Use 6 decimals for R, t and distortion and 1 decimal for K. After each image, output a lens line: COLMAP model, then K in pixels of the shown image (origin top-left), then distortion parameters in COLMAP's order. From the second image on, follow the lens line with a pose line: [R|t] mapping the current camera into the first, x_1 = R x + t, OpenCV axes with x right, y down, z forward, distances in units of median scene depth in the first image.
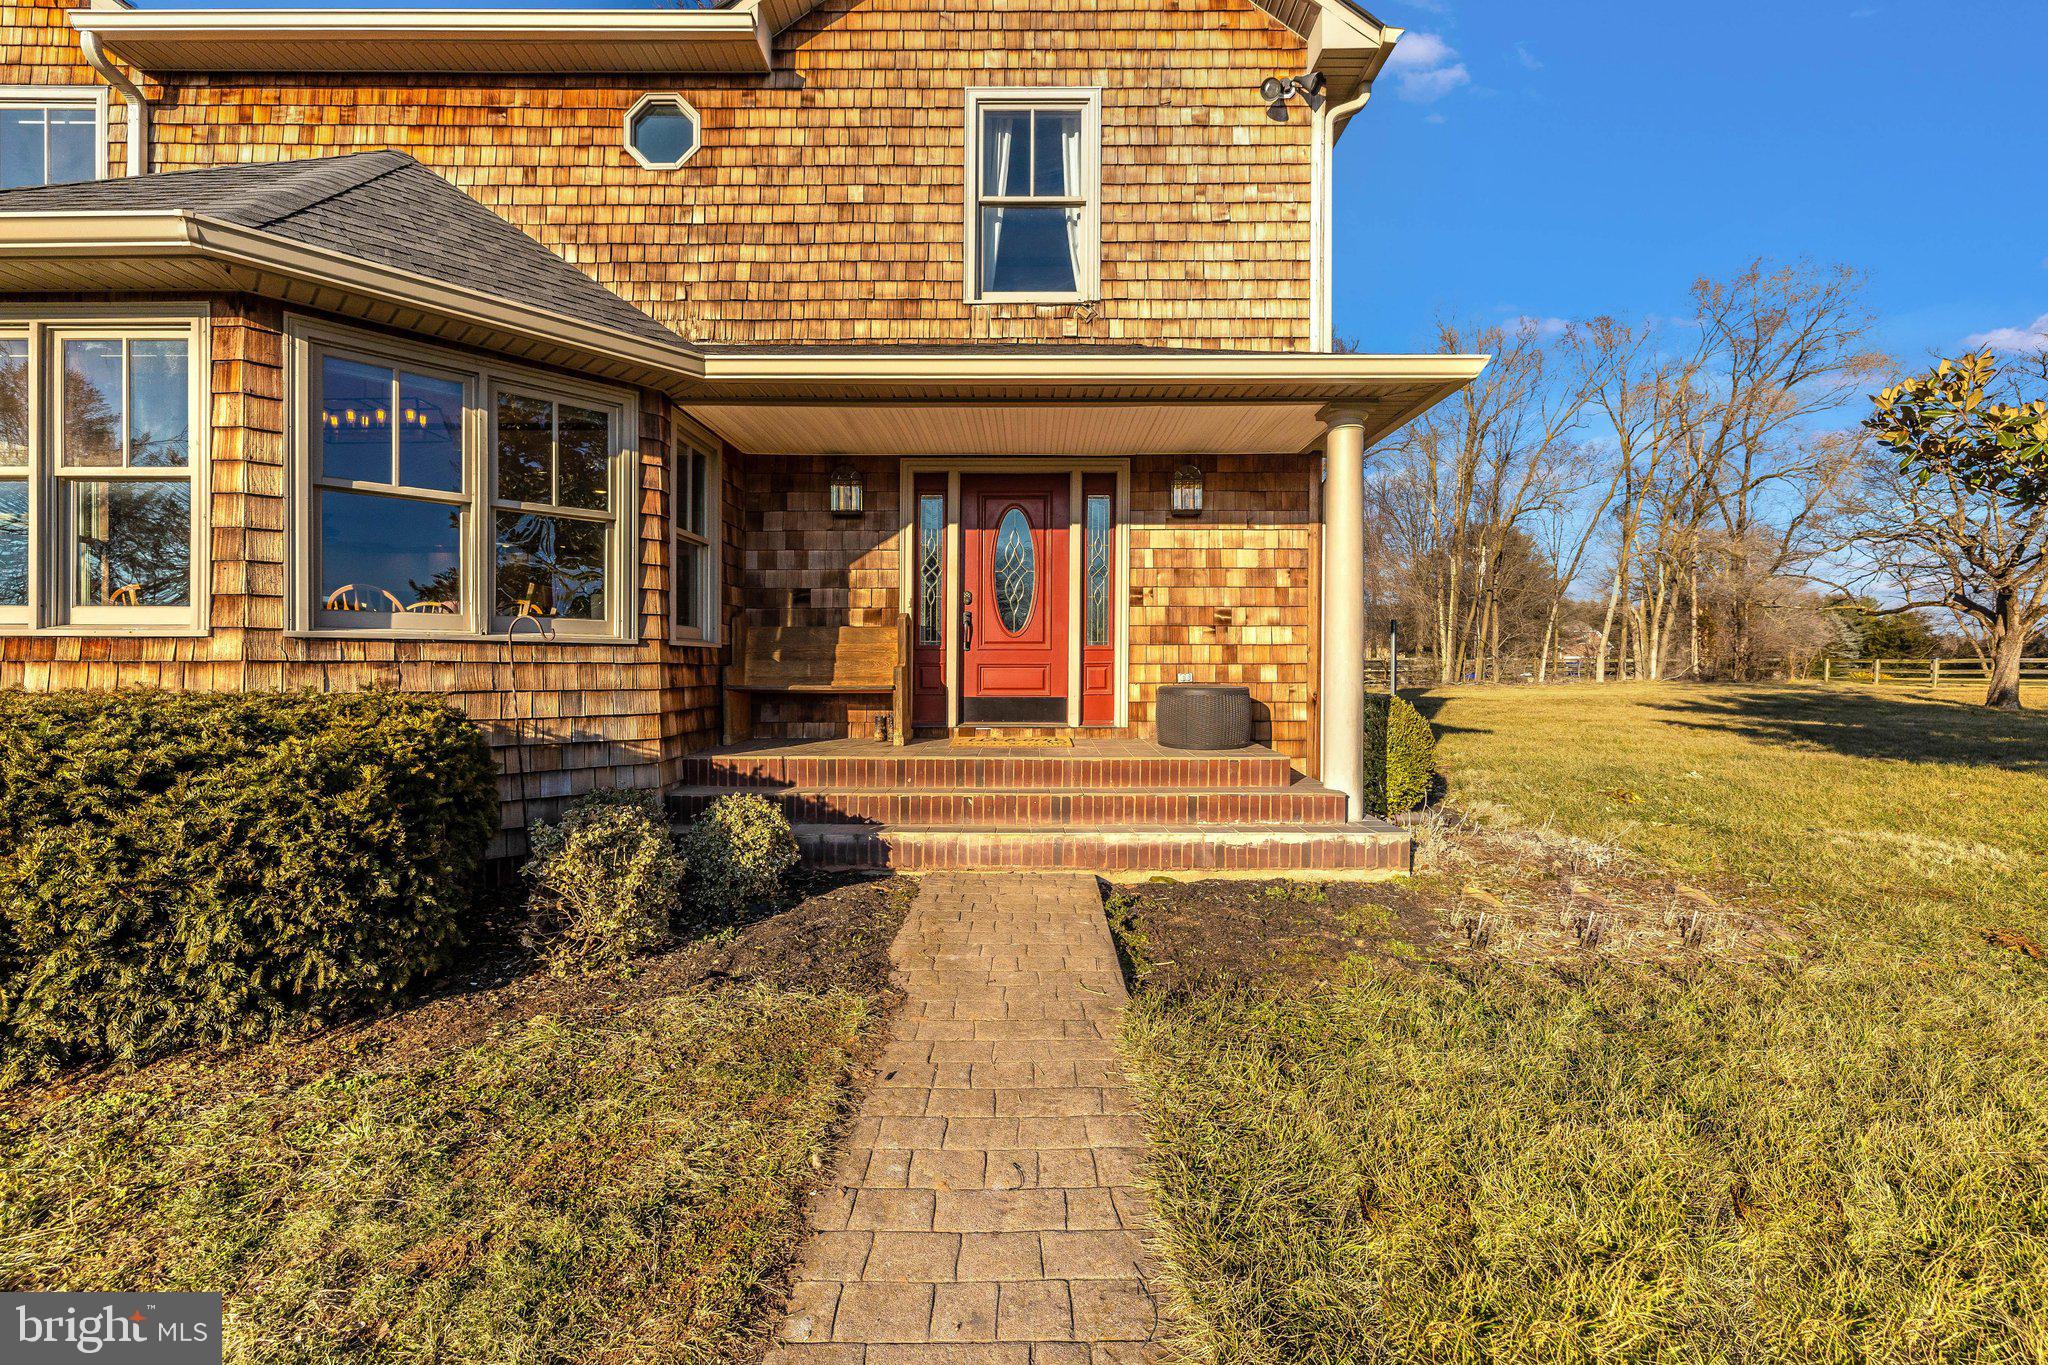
lens RADIAL K [[867.5, 0, 1015.2], [0, 867.5, 671.0], [0, 0, 1]] dist [-0.001421, -0.000310]
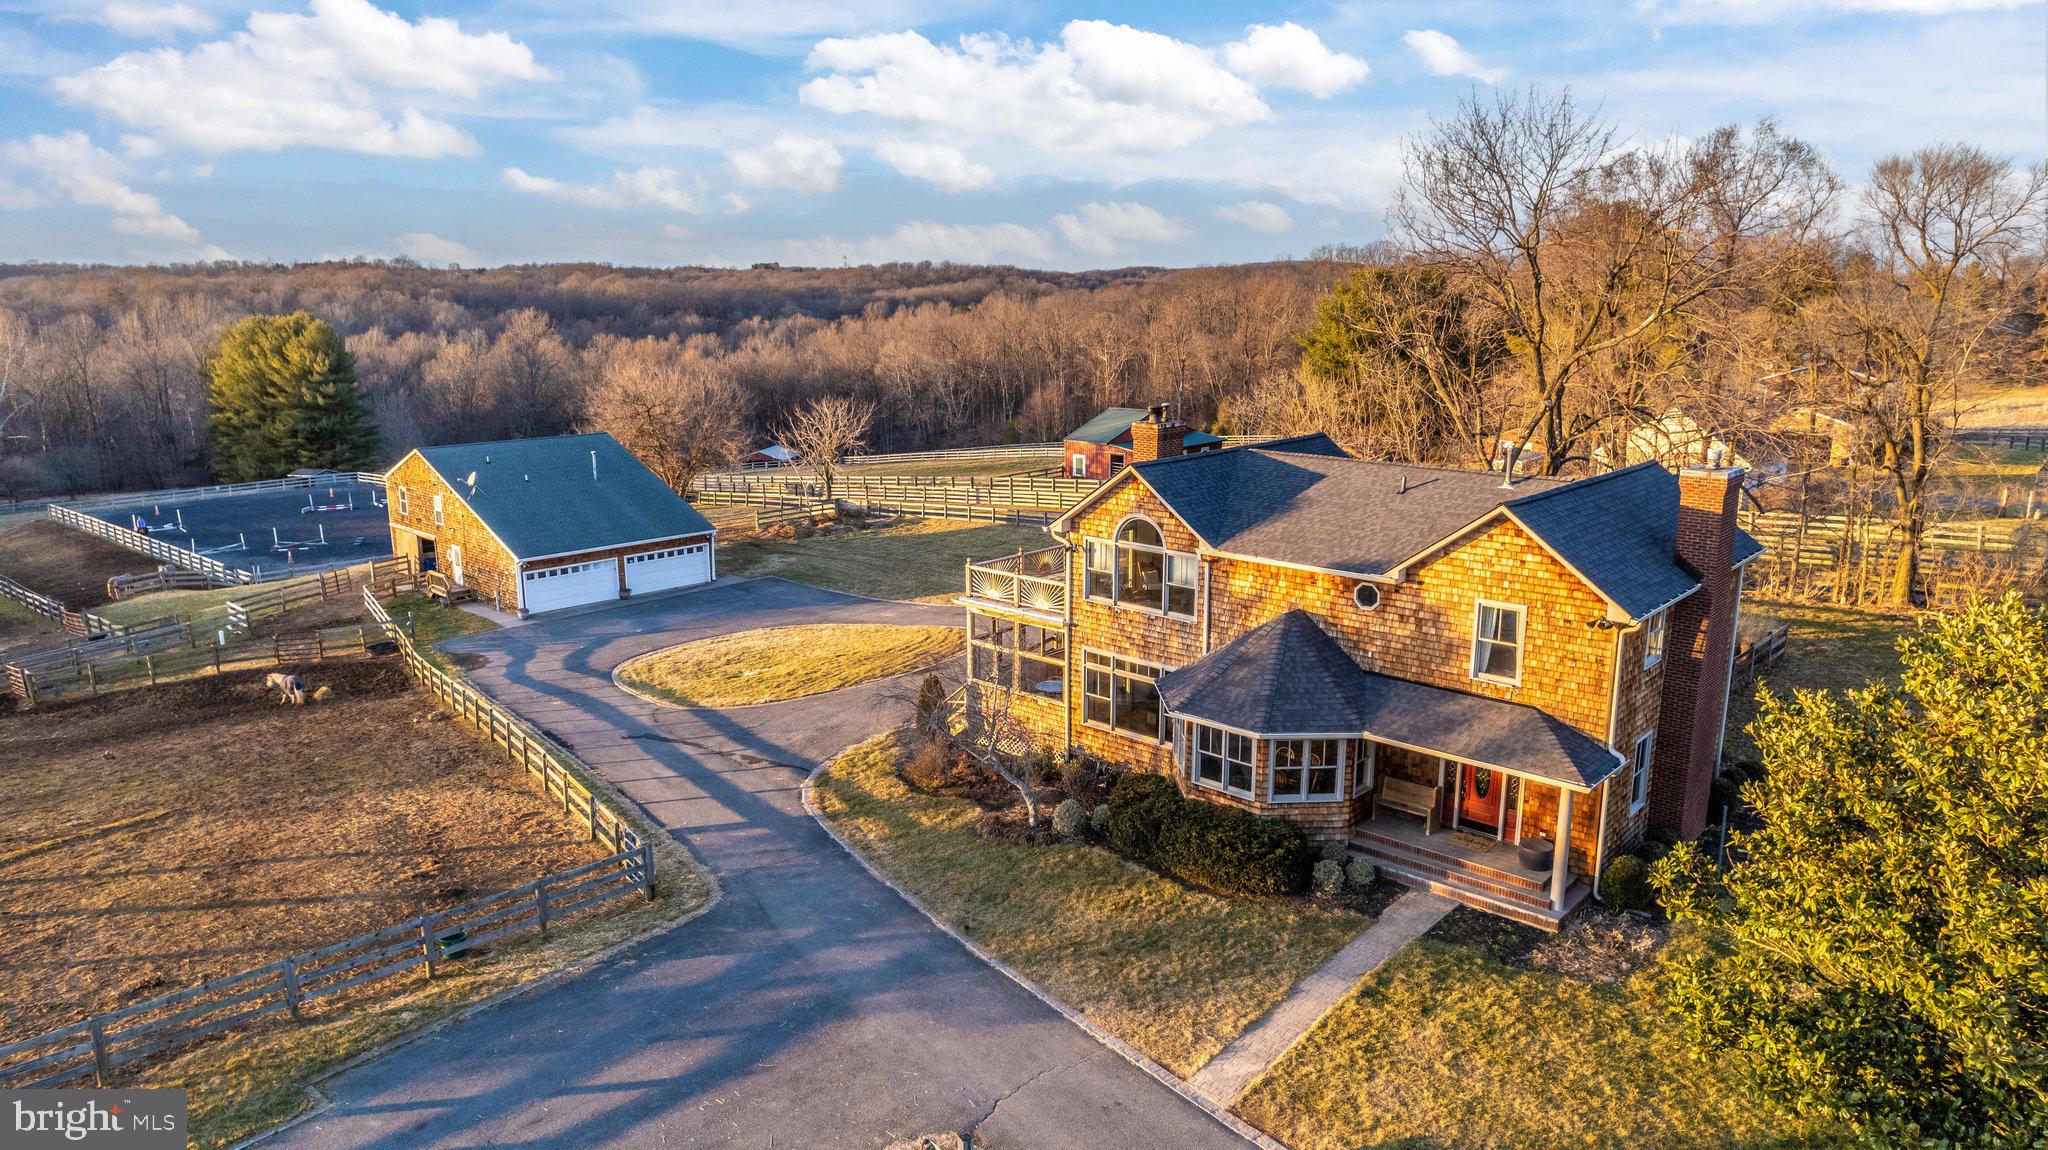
lens RADIAL K [[1273.2, 0, 1021.9], [0, 1273.2, 536.9], [0, 0, 1]] dist [-0.001311, -0.000443]
pose [[0.748796, 0.126244, -0.650667, 2.200454], [-0.003051, 0.982339, 0.187084, -2.478905], [0.662794, -0.138103, 0.735956, -4.268536]]
